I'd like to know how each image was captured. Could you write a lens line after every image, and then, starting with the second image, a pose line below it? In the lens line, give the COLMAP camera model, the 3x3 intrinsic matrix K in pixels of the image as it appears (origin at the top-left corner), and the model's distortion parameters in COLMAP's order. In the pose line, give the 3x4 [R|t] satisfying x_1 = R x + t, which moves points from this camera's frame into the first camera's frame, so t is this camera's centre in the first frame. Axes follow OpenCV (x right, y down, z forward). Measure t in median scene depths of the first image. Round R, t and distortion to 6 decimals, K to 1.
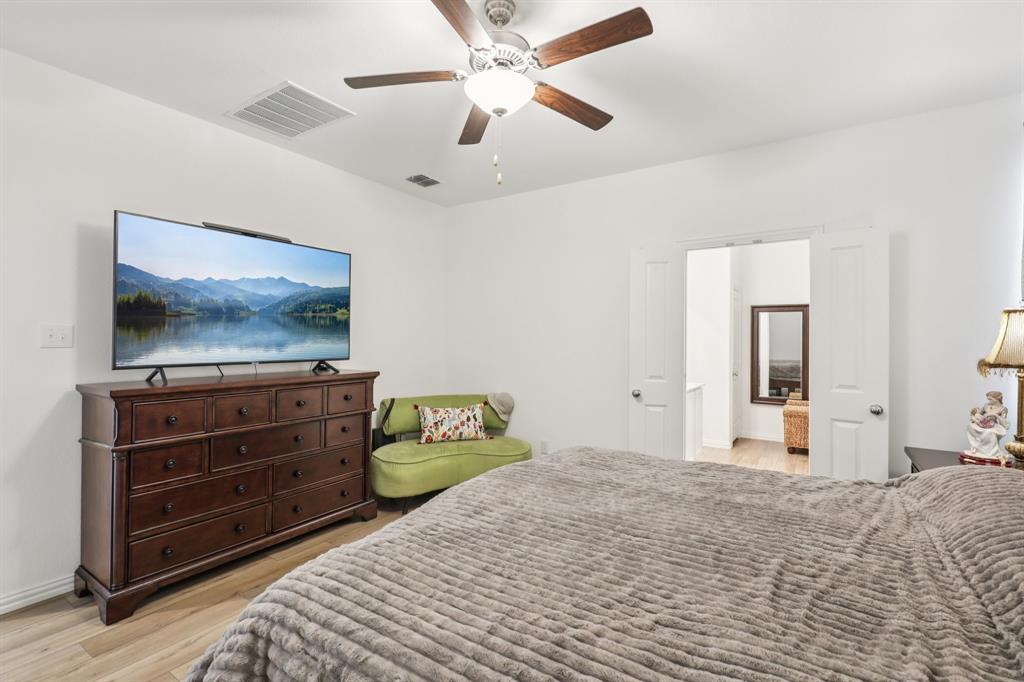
lens RADIAL K [[464.3, 0, 512.6], [0, 464.3, 342.2], [0, 0, 1]] dist [-0.000241, -0.004318]
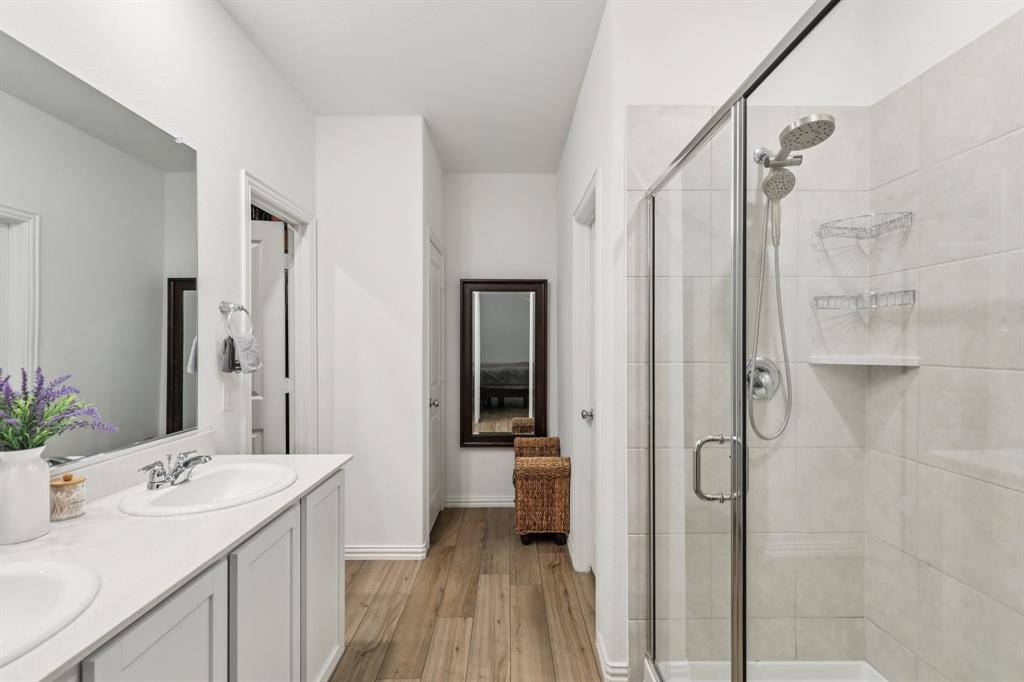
lens RADIAL K [[464.3, 0, 512.7], [0, 464.3, 339.9], [0, 0, 1]] dist [-0.000241, -0.004318]
pose [[0.824657, -0.001216, 0.565631, 0.241620], [-0.000975, 0.999993, 0.003571, -0.004547], [-0.565632, -0.003496, 0.824651, 0.488967]]
